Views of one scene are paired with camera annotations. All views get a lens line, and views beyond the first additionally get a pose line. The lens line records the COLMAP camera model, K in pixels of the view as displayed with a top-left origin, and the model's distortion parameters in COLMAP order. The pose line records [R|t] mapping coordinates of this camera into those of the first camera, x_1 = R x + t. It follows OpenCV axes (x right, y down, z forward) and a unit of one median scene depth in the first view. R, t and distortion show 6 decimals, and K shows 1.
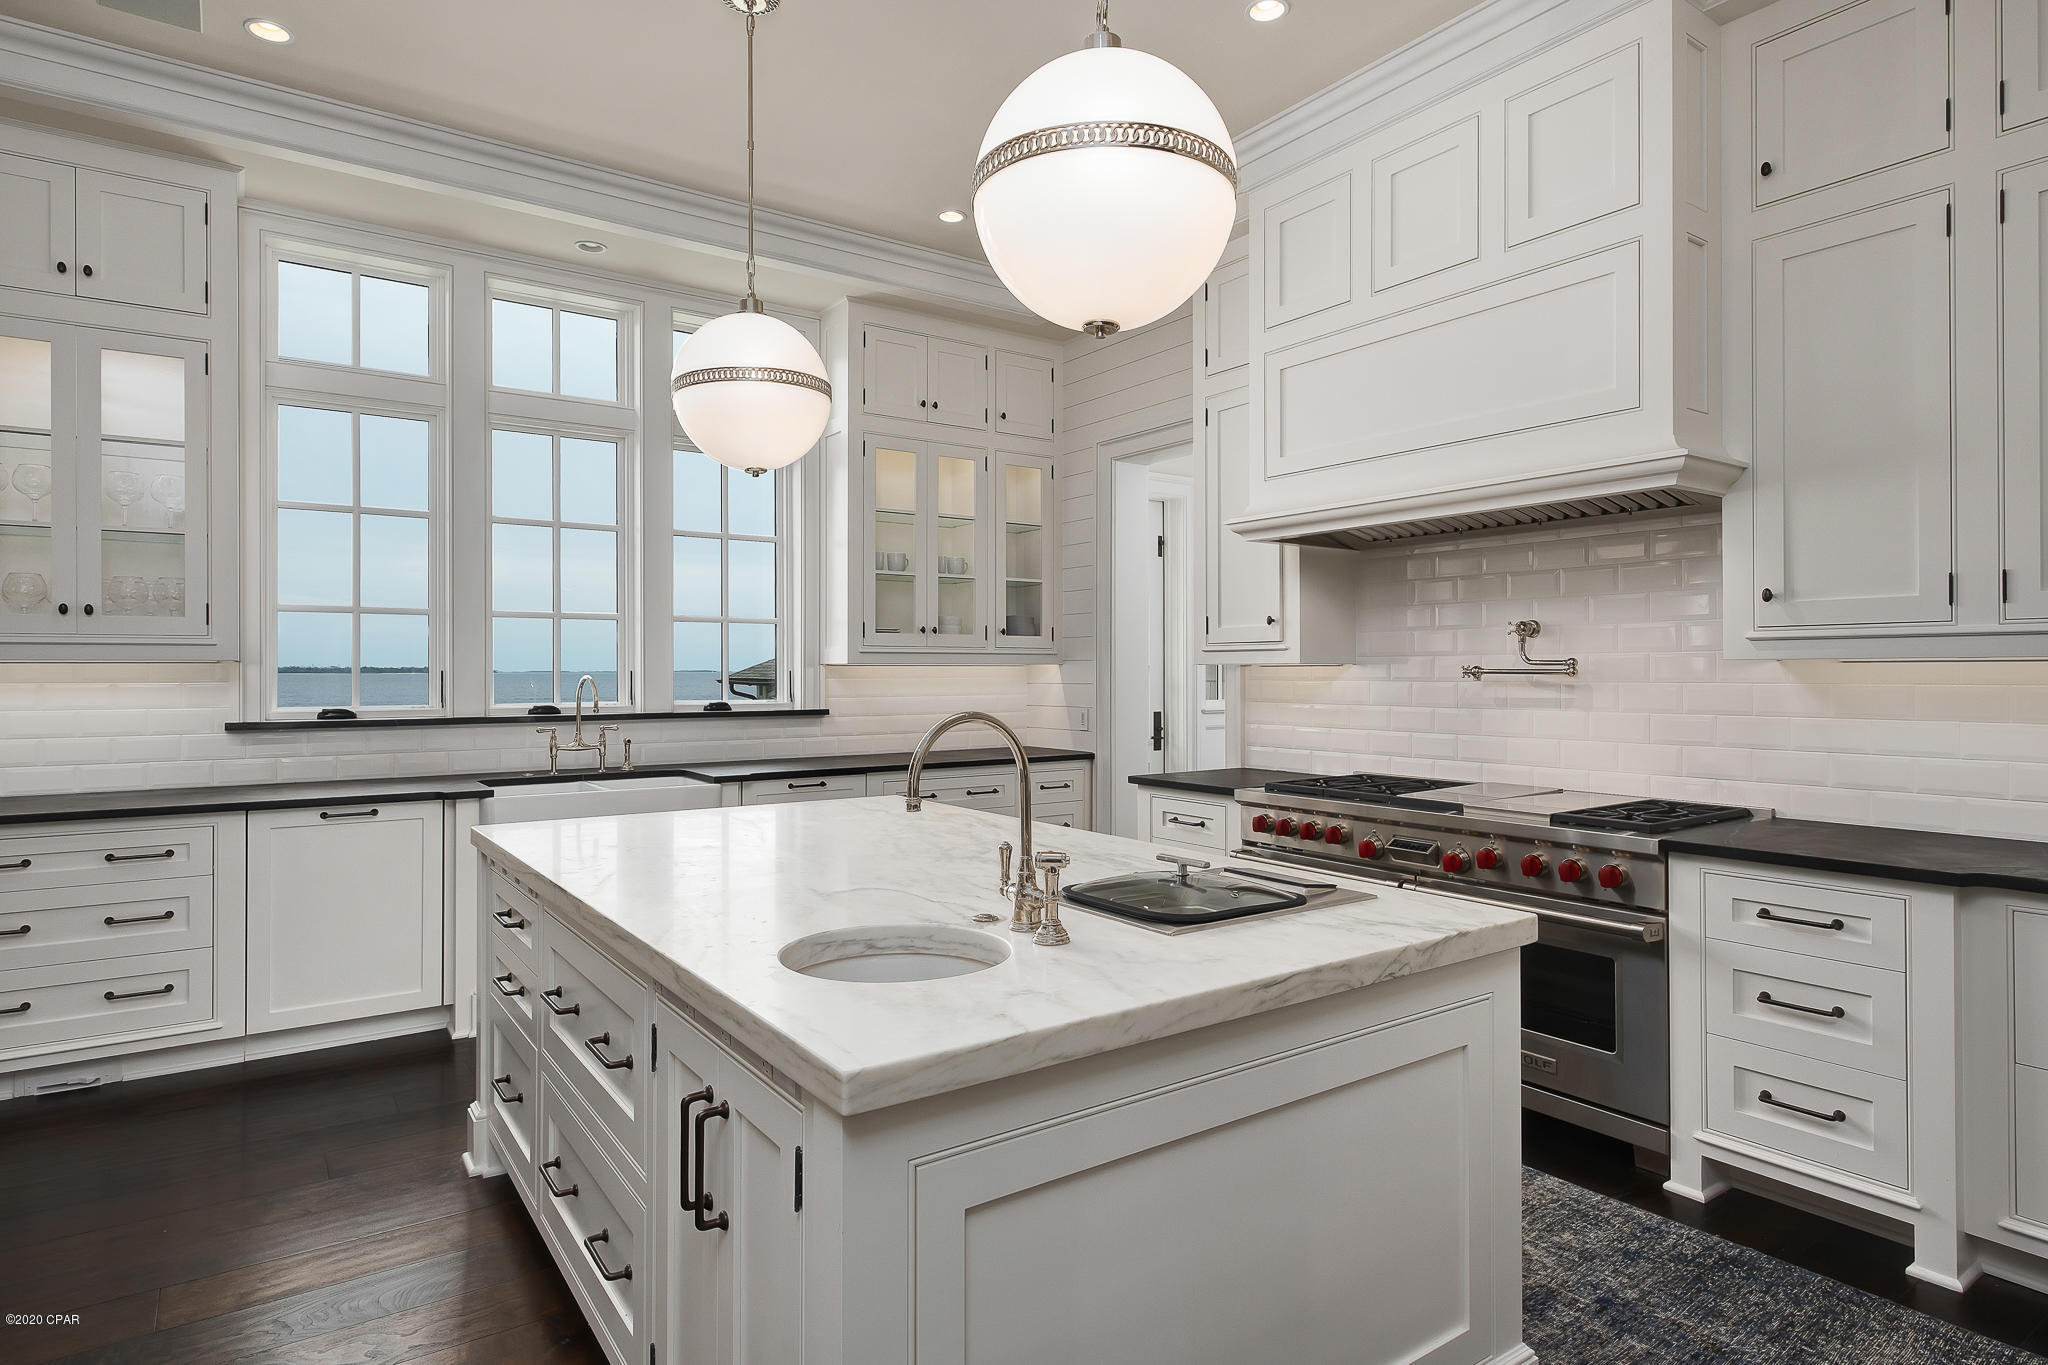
lens RADIAL K [[1099.2, 0, 1038.0], [0, 1099.2, 668.6], [0, 0, 1]] dist [0.014897, -0.000213]
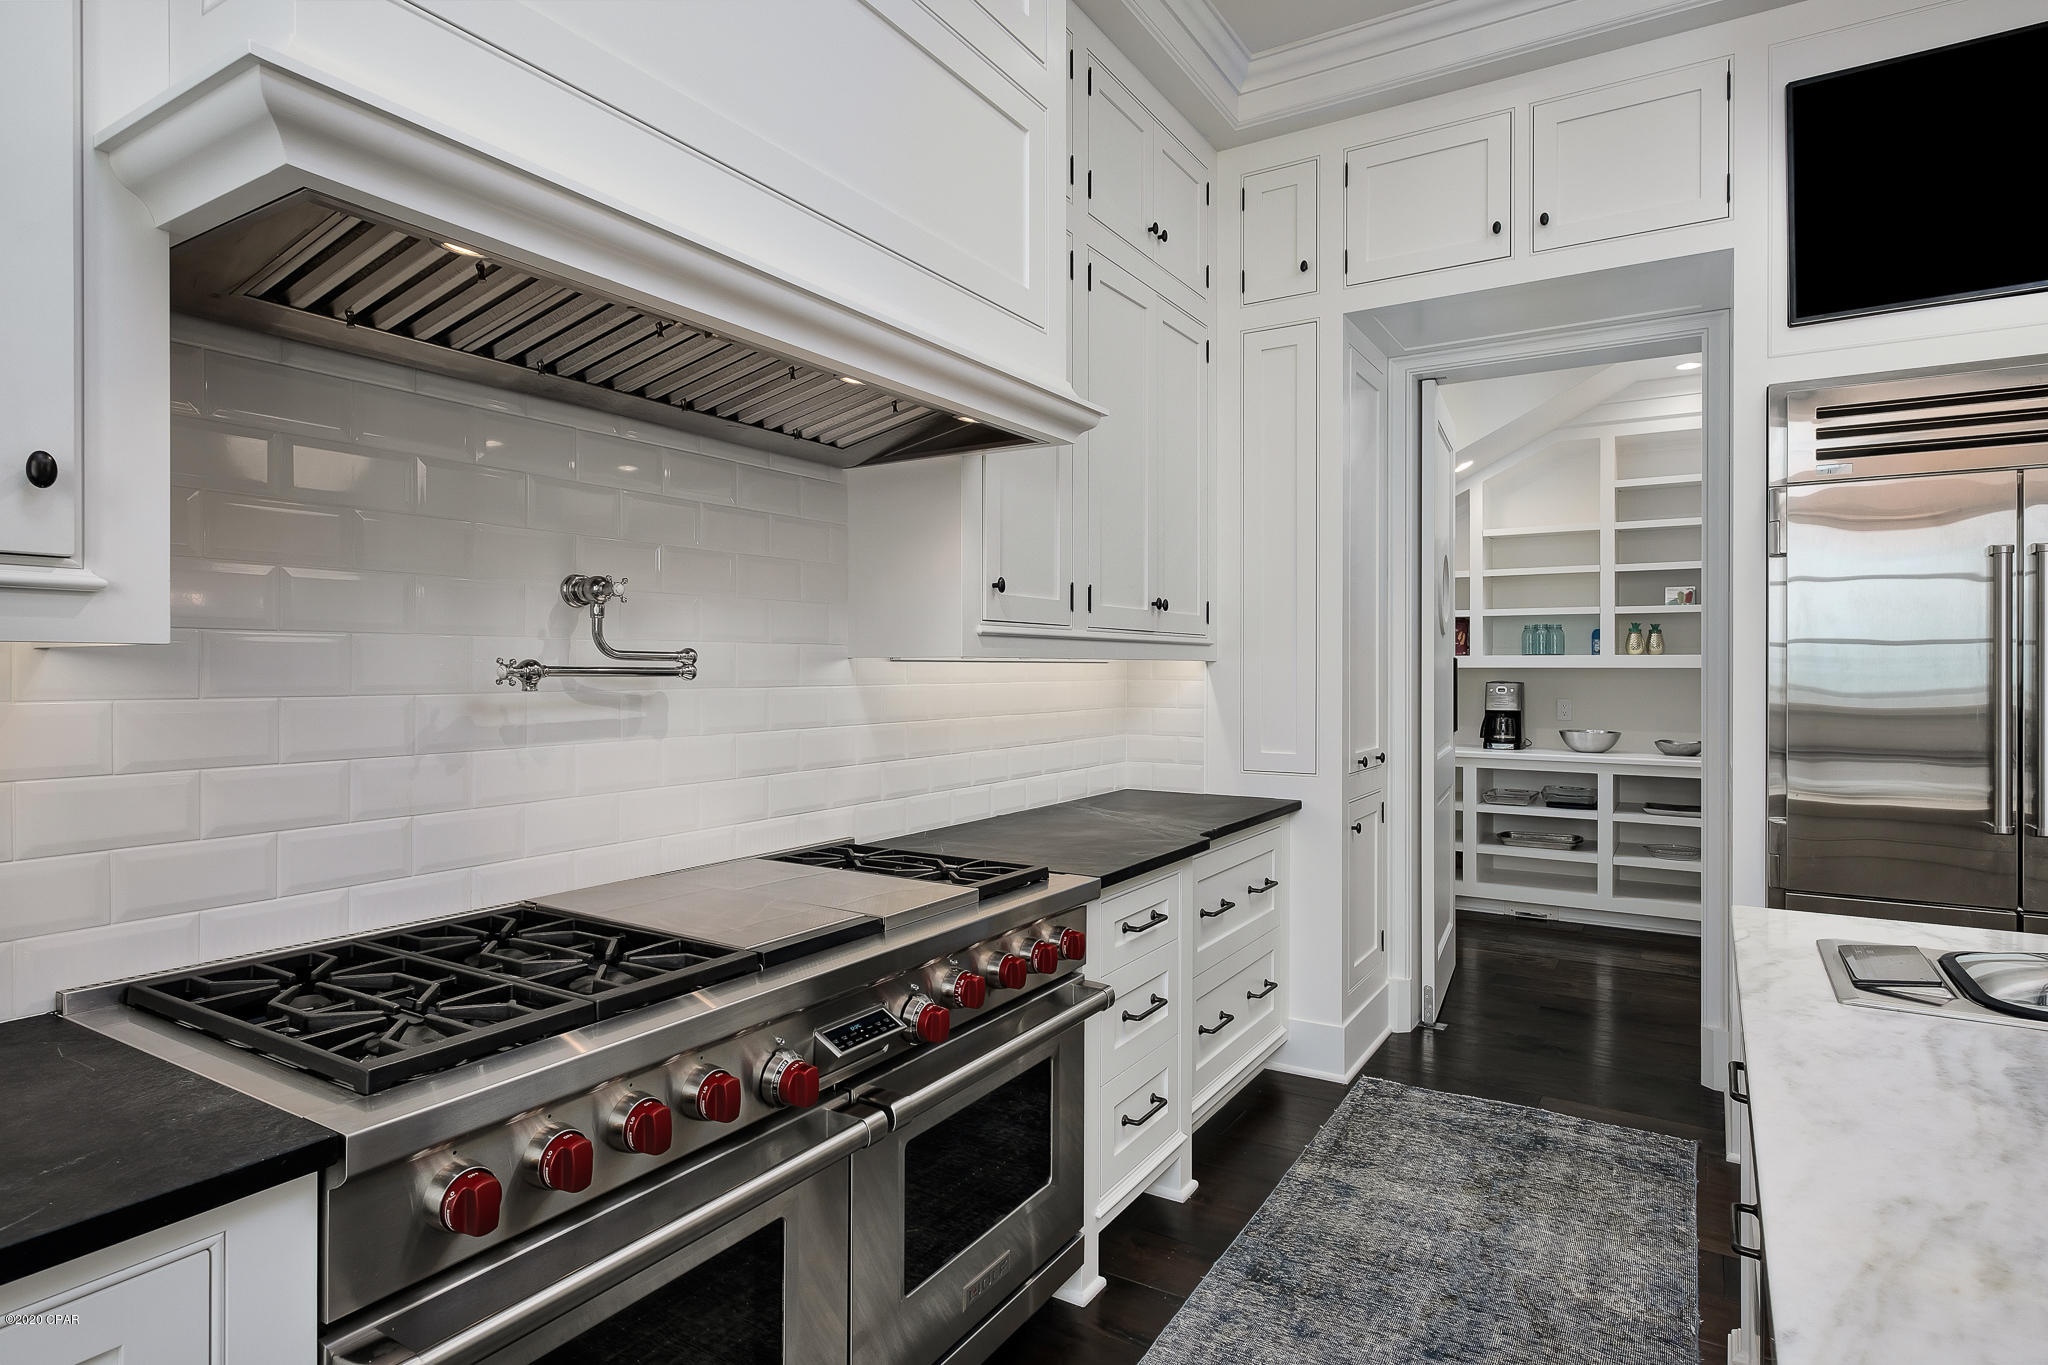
lens RADIAL K [[1099.2, 0, 1038.0], [0, 1099.2, 668.6], [0, 0, 1]] dist [0.014897, -0.000213]
pose [[-0.397726, 0.000540, 0.917504, -0.094838], [-0.006492, 0.999973, -0.003403, 0.001389], [-0.917481, -0.007310, -0.397712, 0.768937]]
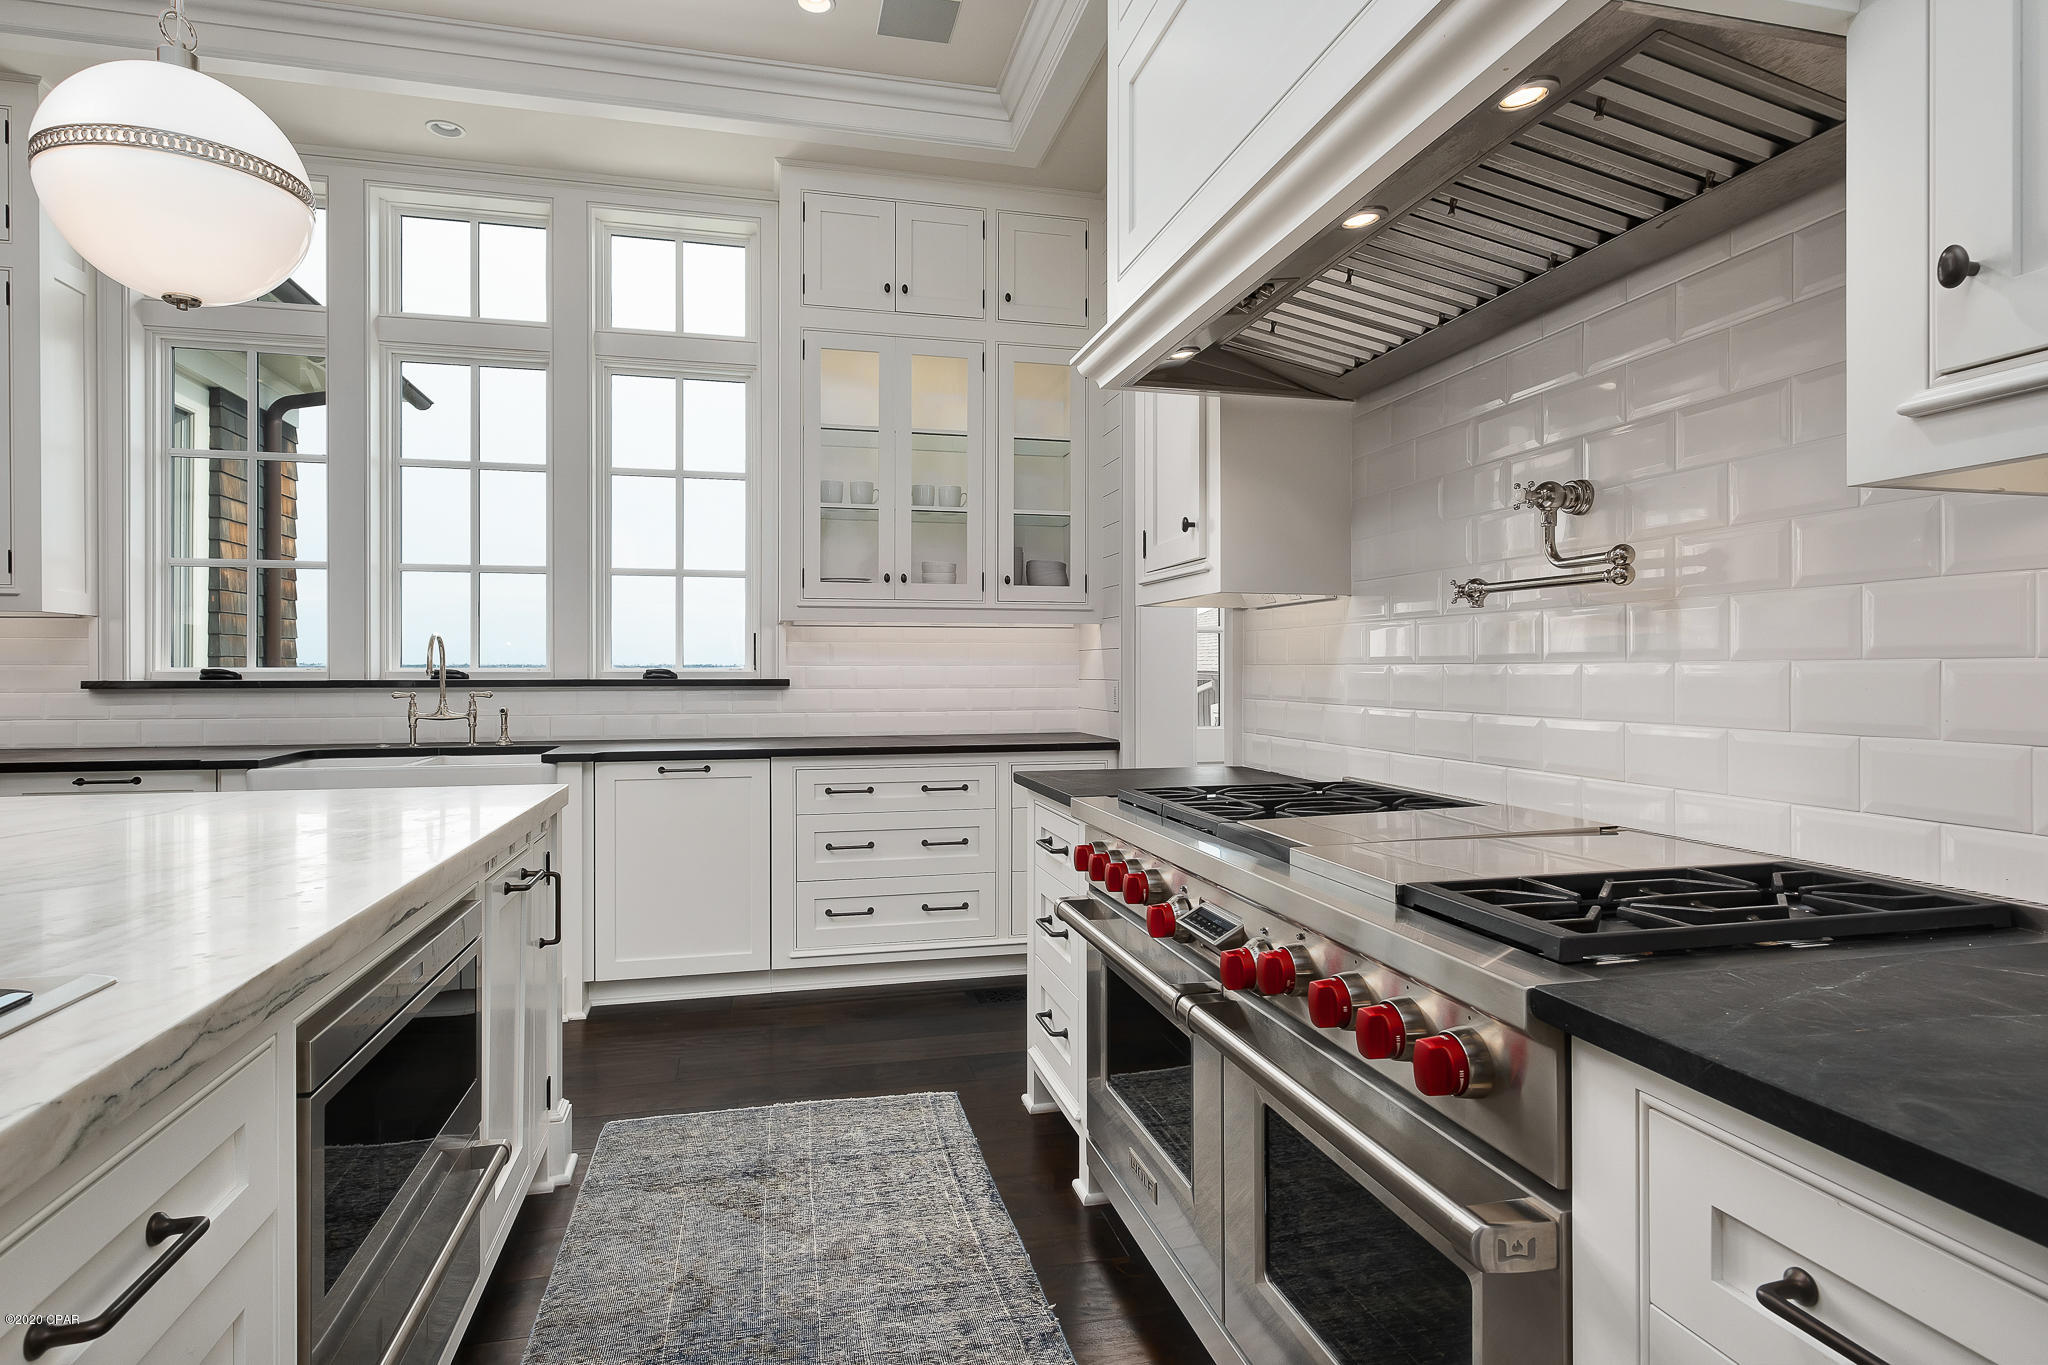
lens RADIAL K [[1099.2, 0, 1038.0], [0, 1099.2, 668.6], [0, 0, 1]] dist [0.014897, -0.000213]
pose [[0.933368, 0.000088, -0.358921, 0.303362], [0.000826, 0.999997, 0.002392, 0.030216], [0.358920, -0.002529, 0.933365, 0.338912]]
